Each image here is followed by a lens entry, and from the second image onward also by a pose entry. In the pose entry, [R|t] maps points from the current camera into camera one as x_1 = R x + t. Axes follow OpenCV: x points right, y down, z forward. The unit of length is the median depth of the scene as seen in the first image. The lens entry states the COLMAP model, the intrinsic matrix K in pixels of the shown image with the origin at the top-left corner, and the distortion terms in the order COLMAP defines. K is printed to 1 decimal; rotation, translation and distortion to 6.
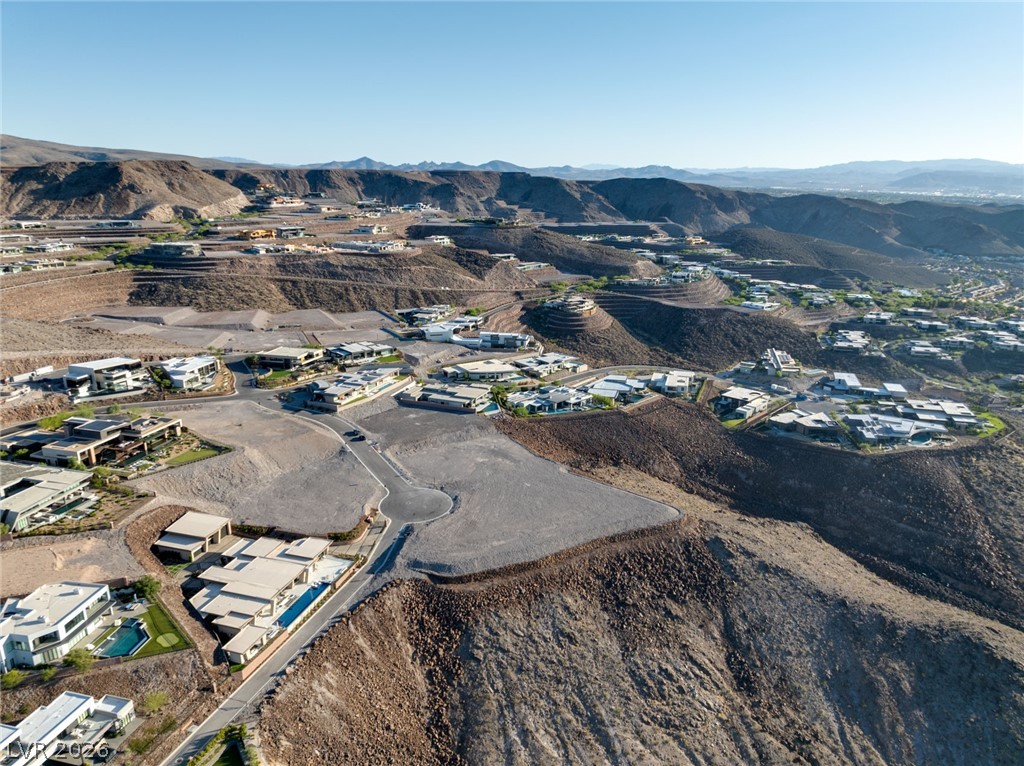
lens RADIAL K [[716.7, 0, 516.0], [0, 716.7, 381.5], [0, 0, 1]] dist [-0.035701, -0.000350]
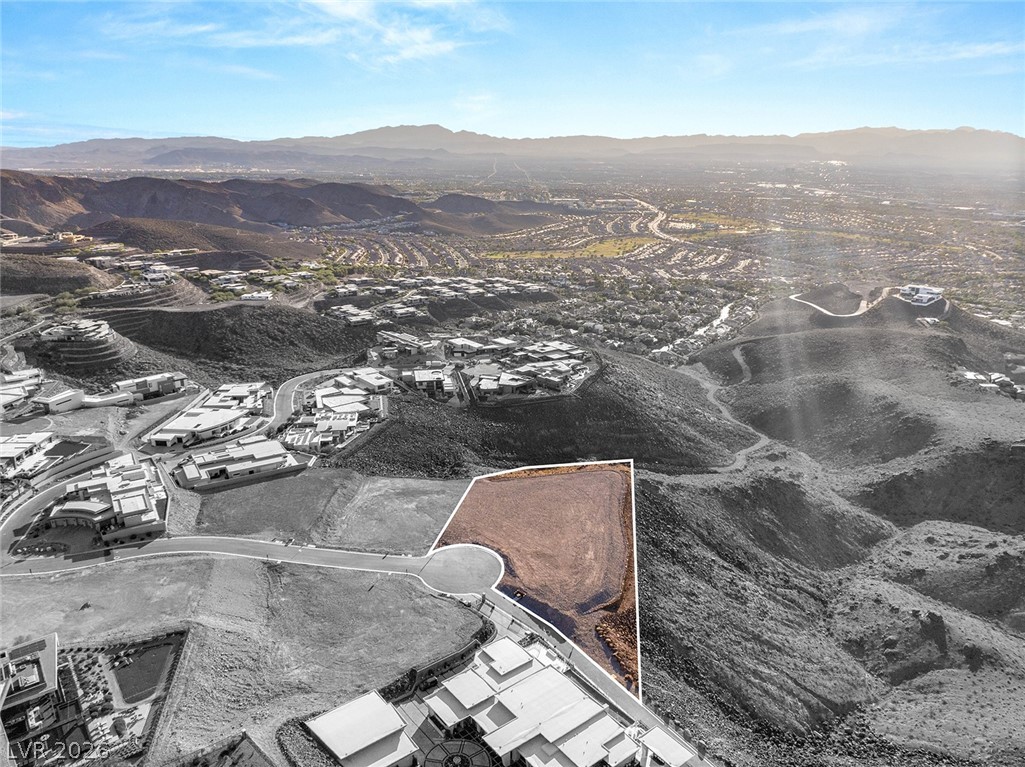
lens RADIAL K [[717.4, 0, 516.5], [0, 717.4, 382.0], [0, 0, 1]] dist [-0.035701, -0.000350]
pose [[0.580239, -0.245110, 0.776688, -0.431076], [0.221935, 0.965135, 0.138780, -0.090479], [-0.783625, 0.091849, 0.614407, 0.239884]]
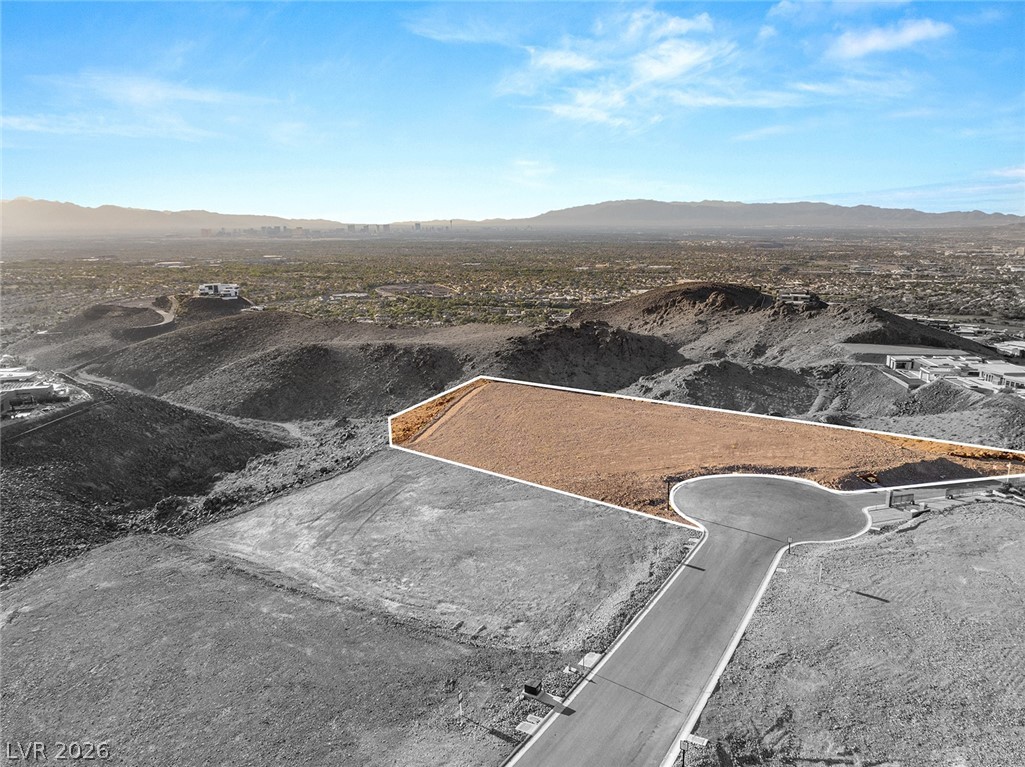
lens RADIAL K [[734.5, 0, 512.5], [0, 734.5, 383.5], [0, 0, 1]] dist [-0.040364, -0.001377]
pose [[-0.486821, -0.181256, 0.854489, -0.240866], [0.253362, 0.906880, 0.336715, -0.034113], [-0.835950, 0.380415, -0.395565, 0.751869]]
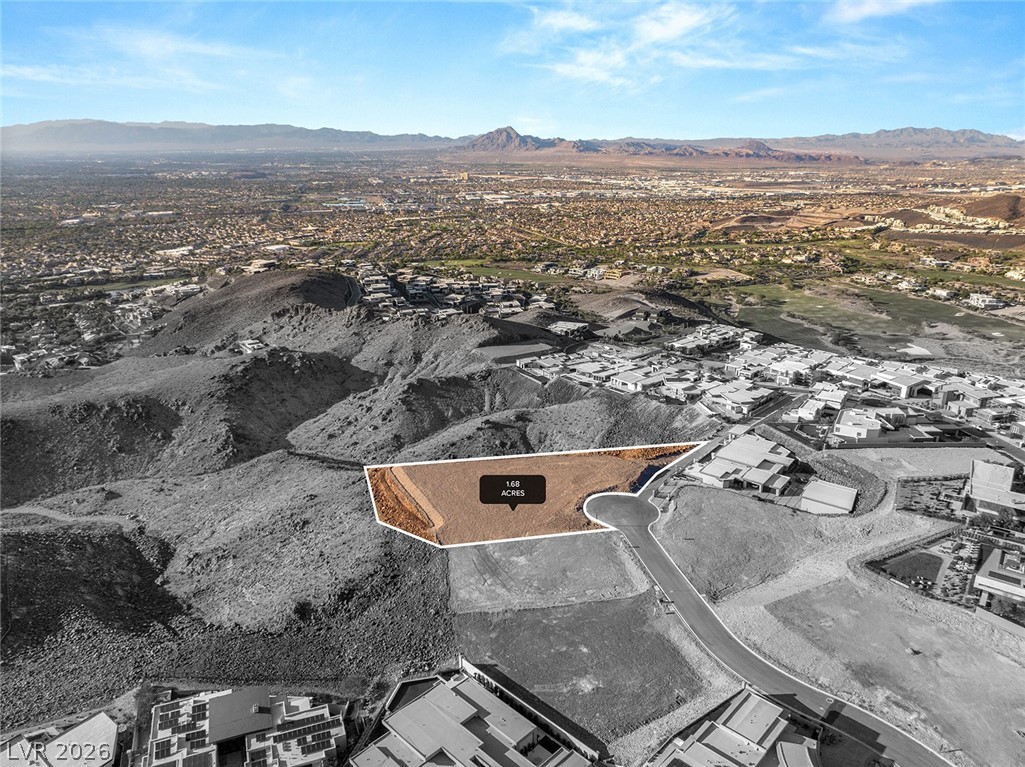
lens RADIAL K [[730.1, 0, 508.3], [0, 730.1, 344.6], [0, 0, 1]] dist [-0.004338, -0.038419]
pose [[-0.927565, -0.097009, 0.360851, -0.200962], [0.108607, 0.854027, 0.508766, -0.325765], [-0.357531, 0.511104, -0.781629, 1.032769]]
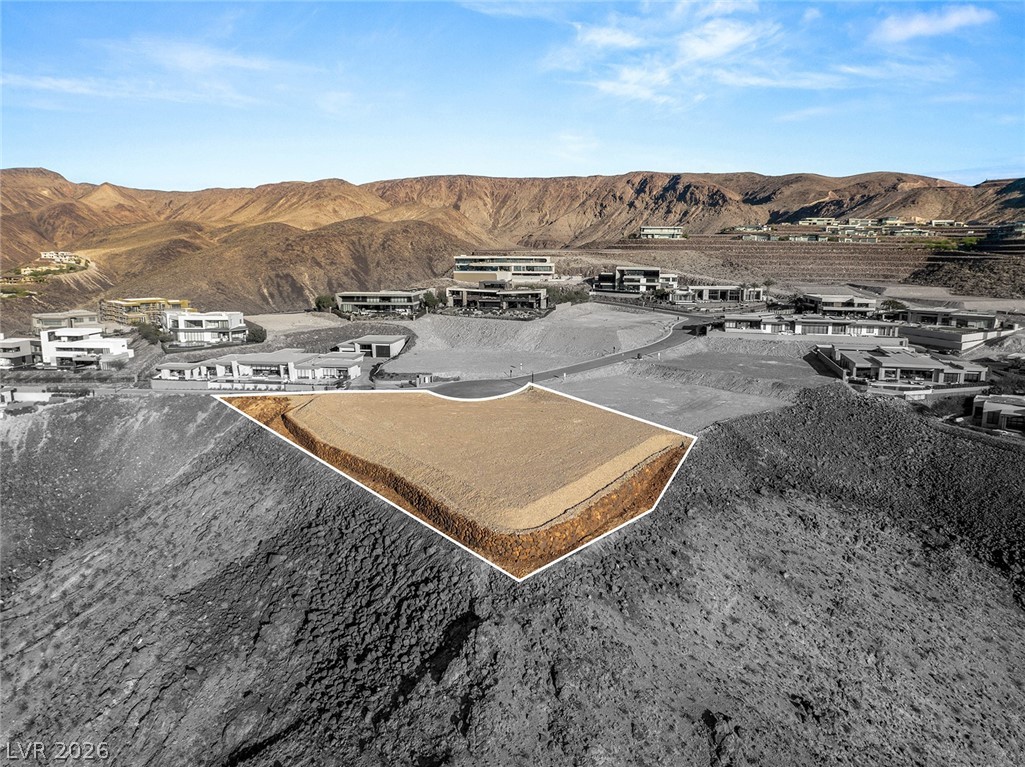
lens RADIAL K [[726.3, 0, 516.0], [0, 726.3, 384.4], [0, 0, 1]] dist [-0.038901, 0.000477]
pose [[0.154635, 0.177286, -0.971935, 0.348496], [-0.277323, 0.952005, 0.129529, 0.037455], [0.948251, 0.249511, 0.196379, 0.537663]]
